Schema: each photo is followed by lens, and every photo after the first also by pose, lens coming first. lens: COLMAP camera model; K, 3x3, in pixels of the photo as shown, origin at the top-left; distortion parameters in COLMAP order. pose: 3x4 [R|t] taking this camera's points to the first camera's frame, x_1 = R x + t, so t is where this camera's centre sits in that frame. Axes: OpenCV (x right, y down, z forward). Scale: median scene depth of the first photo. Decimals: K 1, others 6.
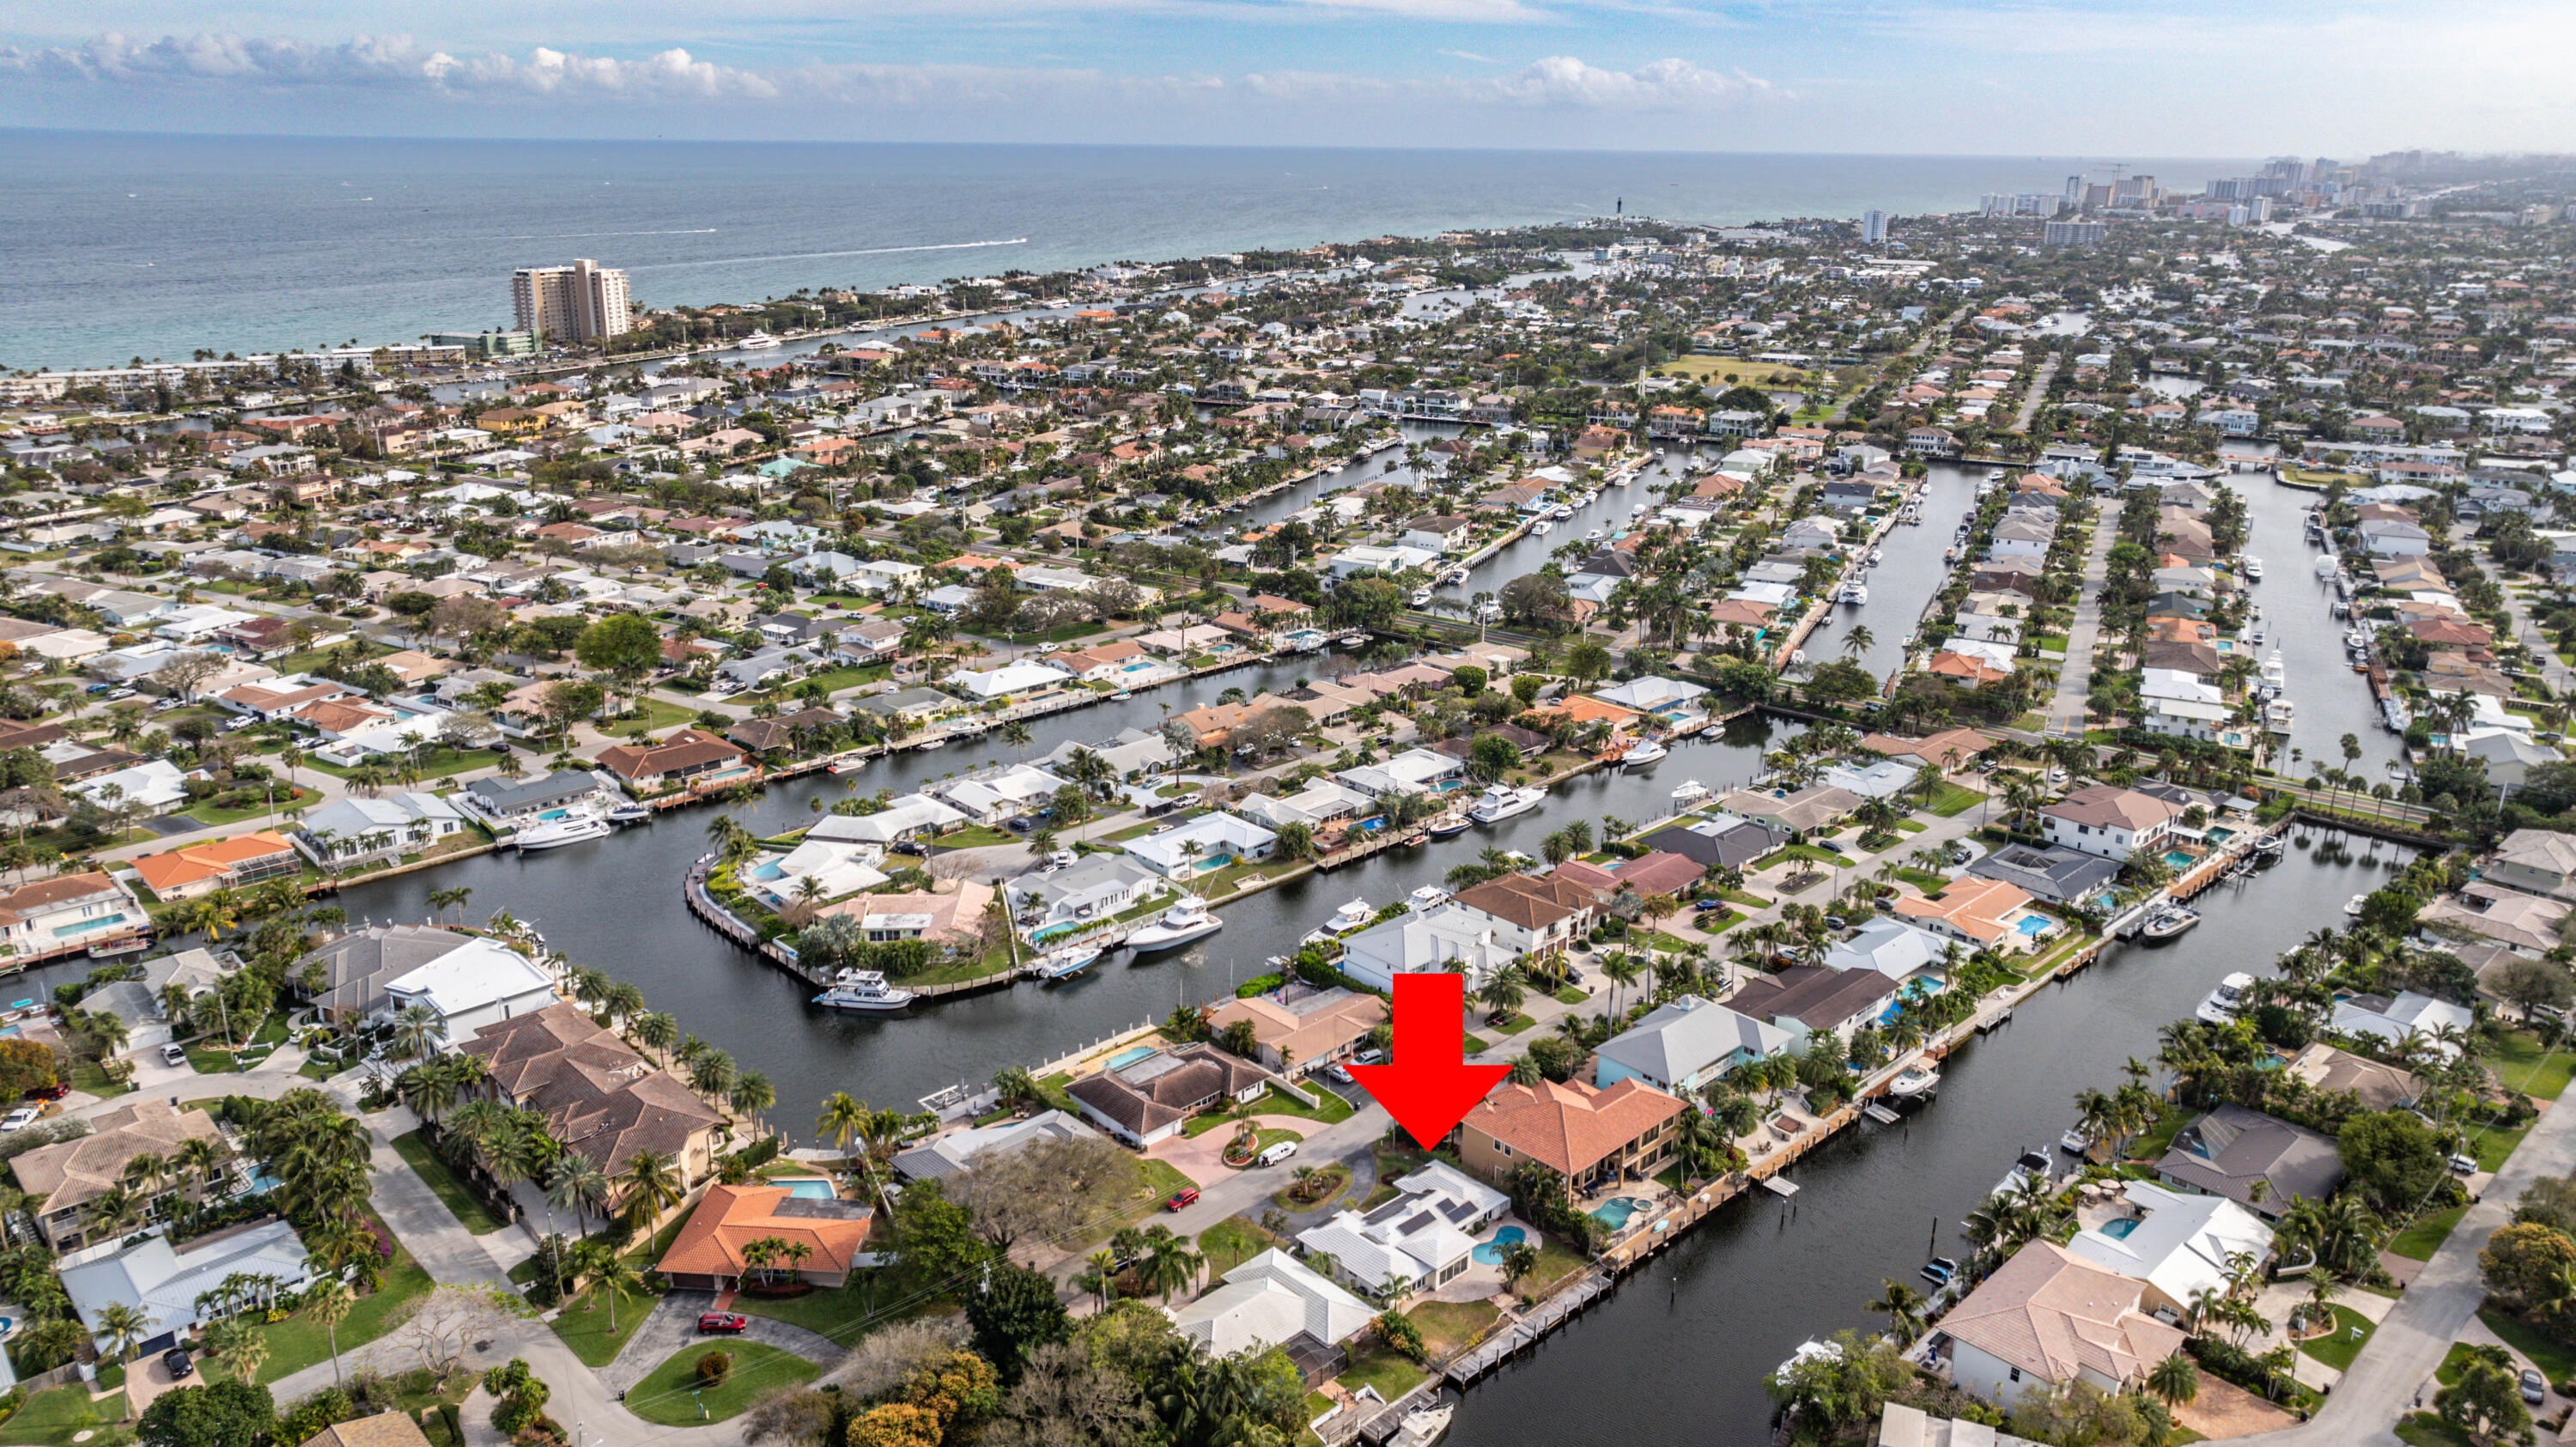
lens RADIAL K [[1800.8, 0, 1306.9], [0, 1800.8, 721.7], [0, 0, 1]] dist [-0.023034, 0.043045]
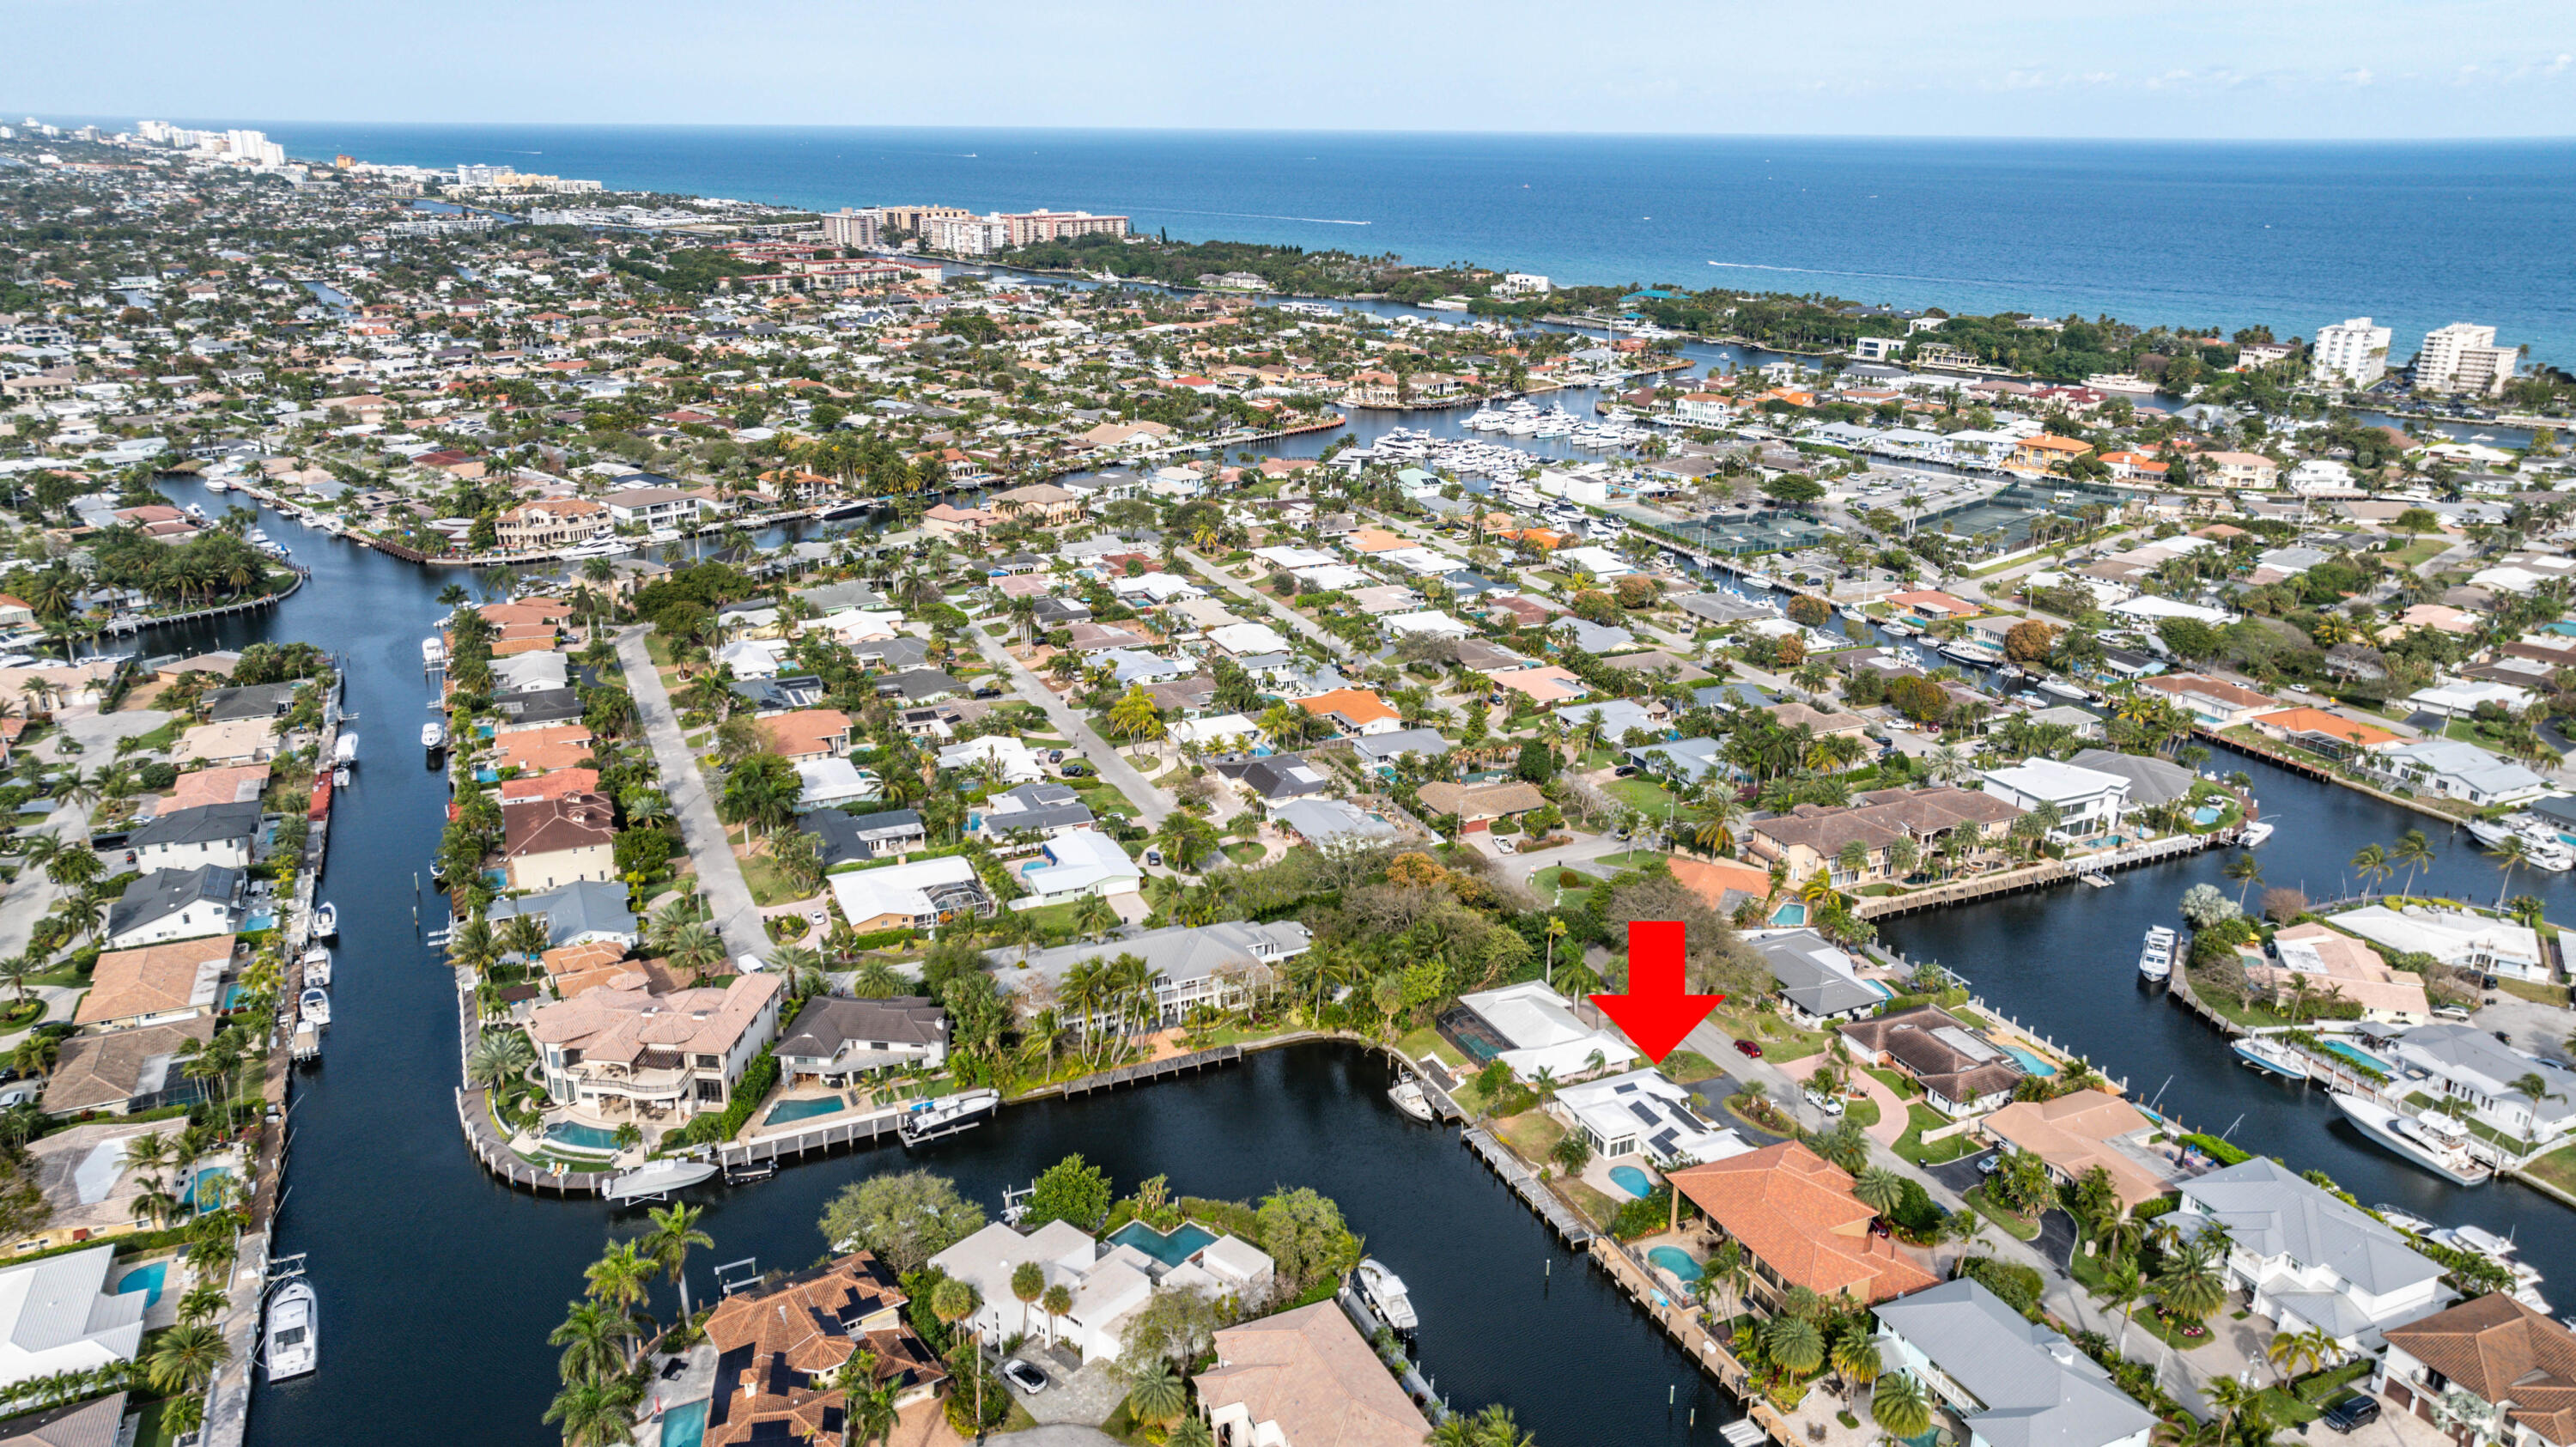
lens RADIAL K [[1800.8, 0, 1297.1], [0, 1800.8, 709.7], [0, 0, 1]] dist [-0.023034, 0.043045]
pose [[-0.335877, 0.276161, -0.900512, 0.697649], [-0.300534, 0.874660, 0.380327, -0.183712], [0.892674, 0.398378, -0.210783, 0.653843]]
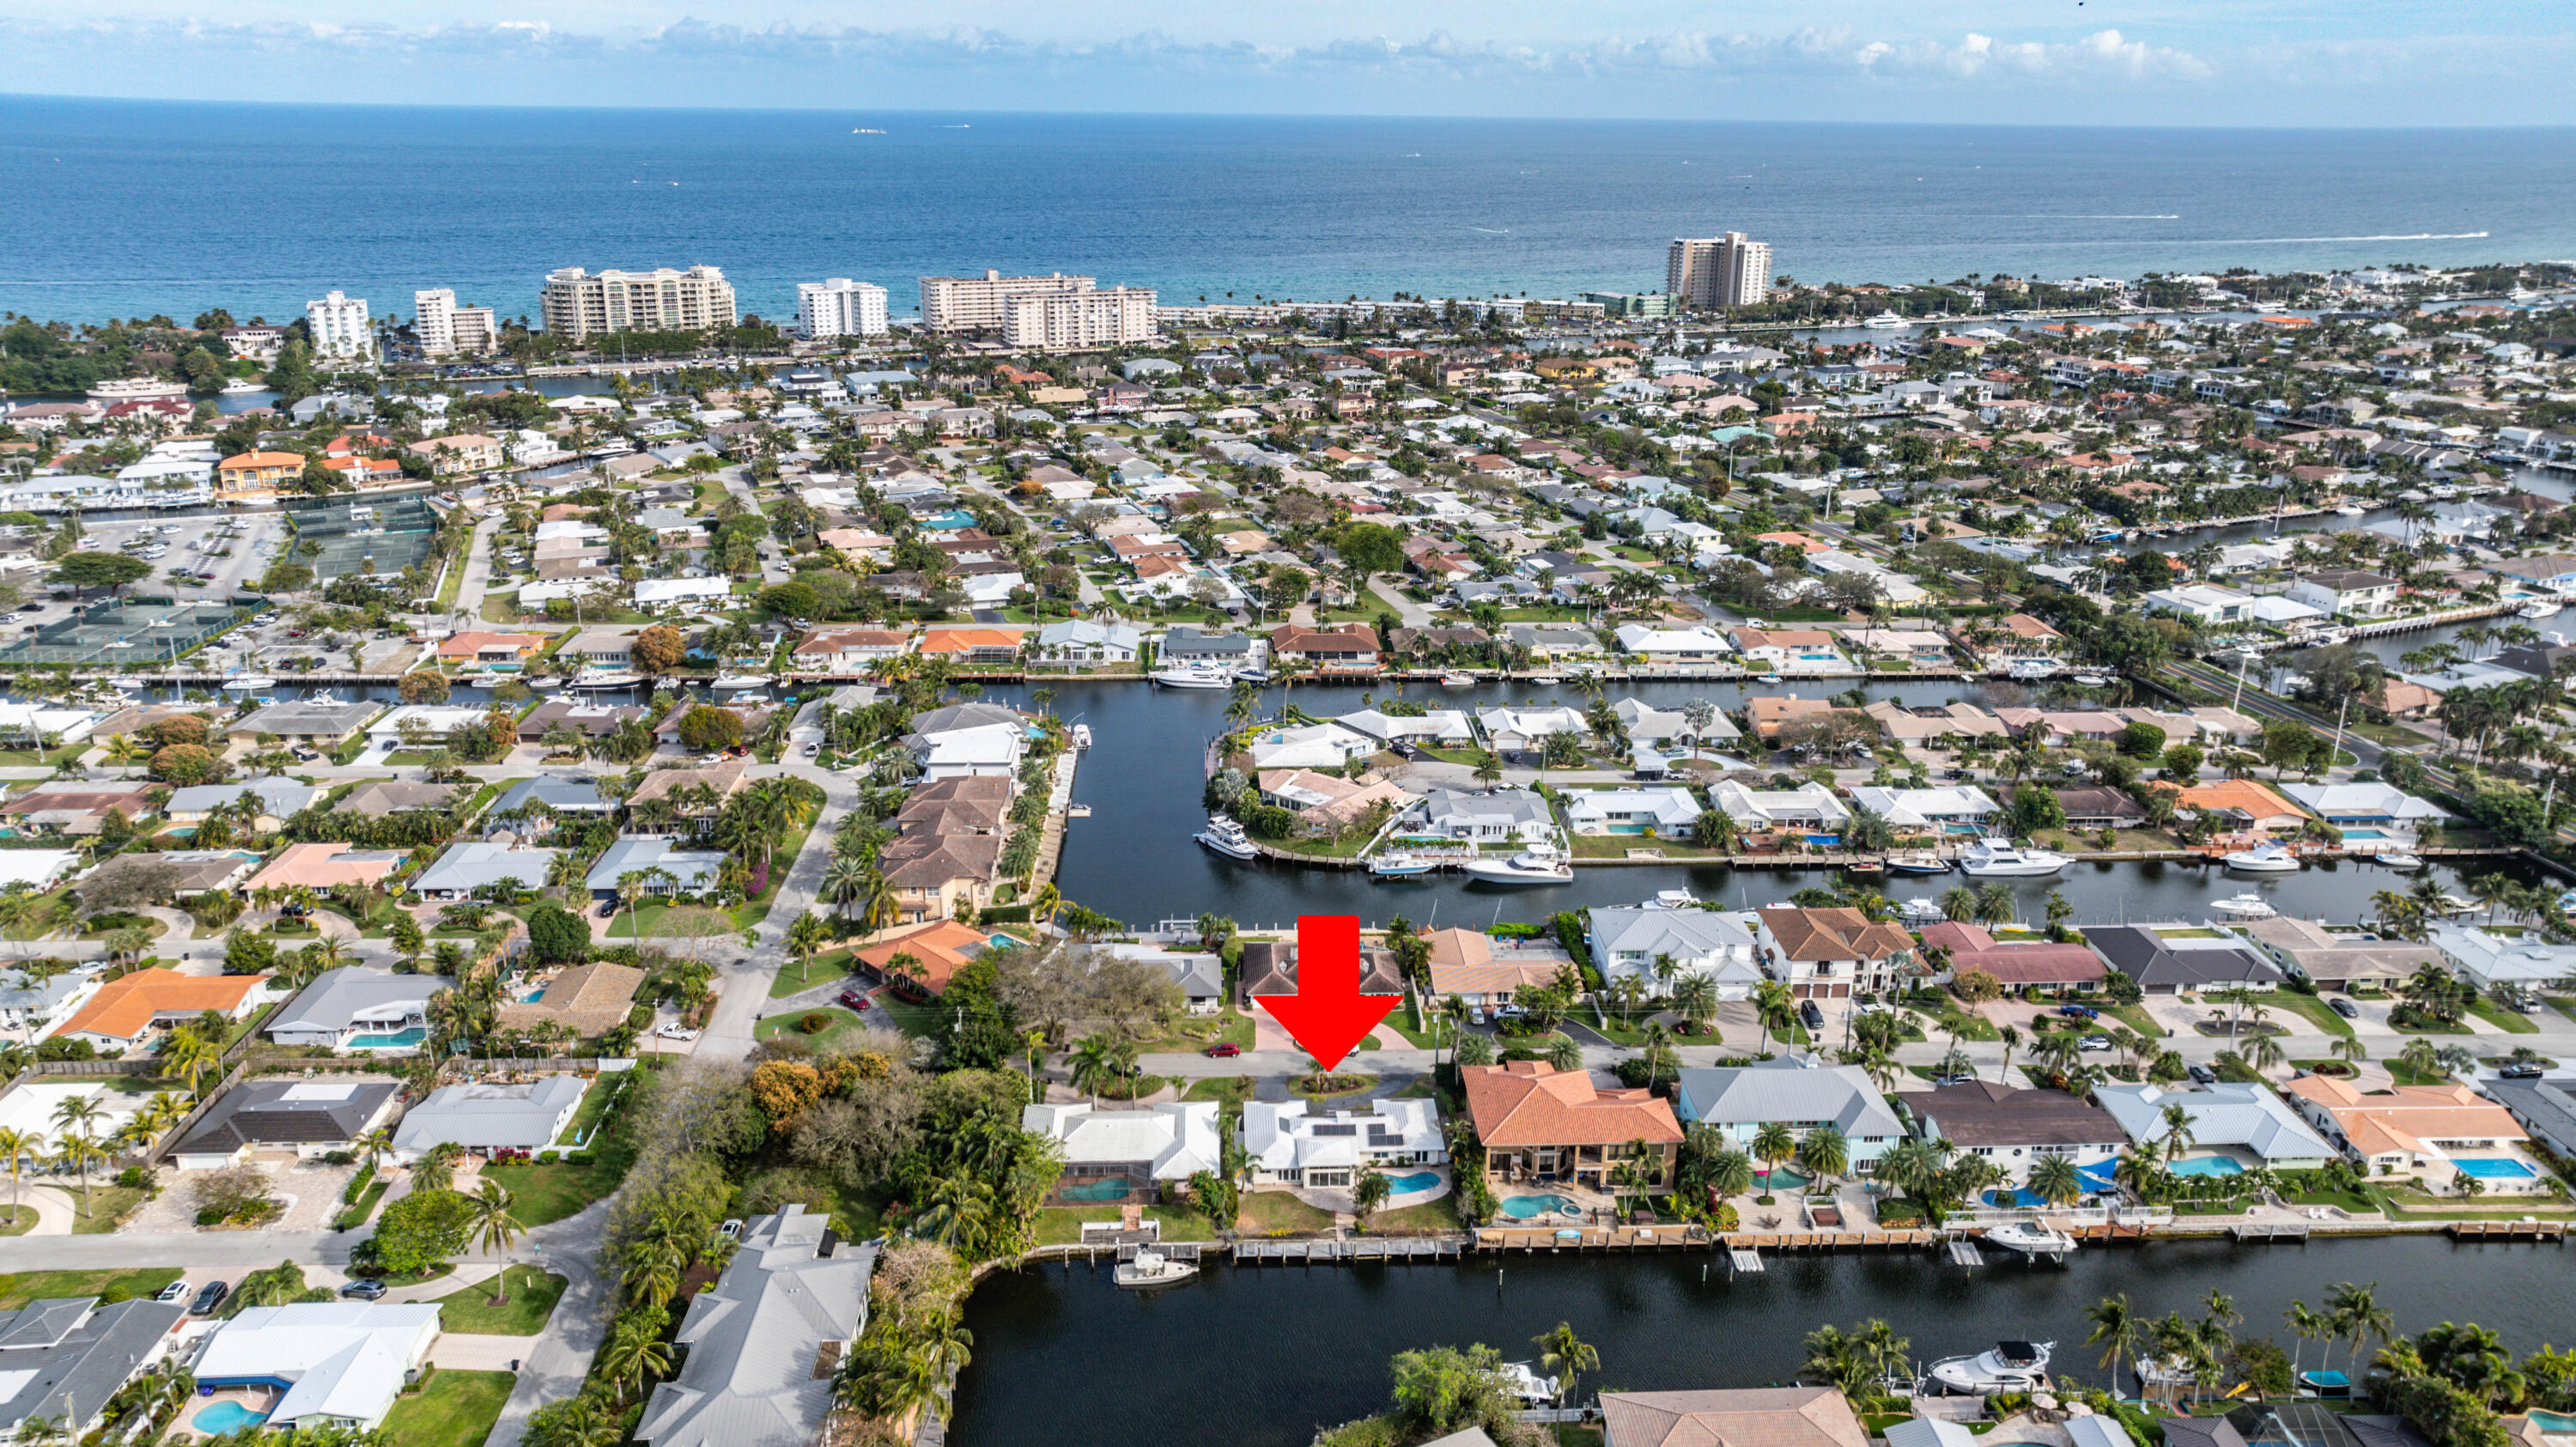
lens RADIAL K [[1800.8, 0, 1304.1], [0, 1800.8, 733.3], [0, 0, 1]] dist [-0.023034, 0.043045]
pose [[0.752527, 0.212803, -0.623232, 0.453136], [-0.204591, 0.975071, 0.085902, -0.024384], [0.625975, 0.062864, 0.777305, 0.106280]]
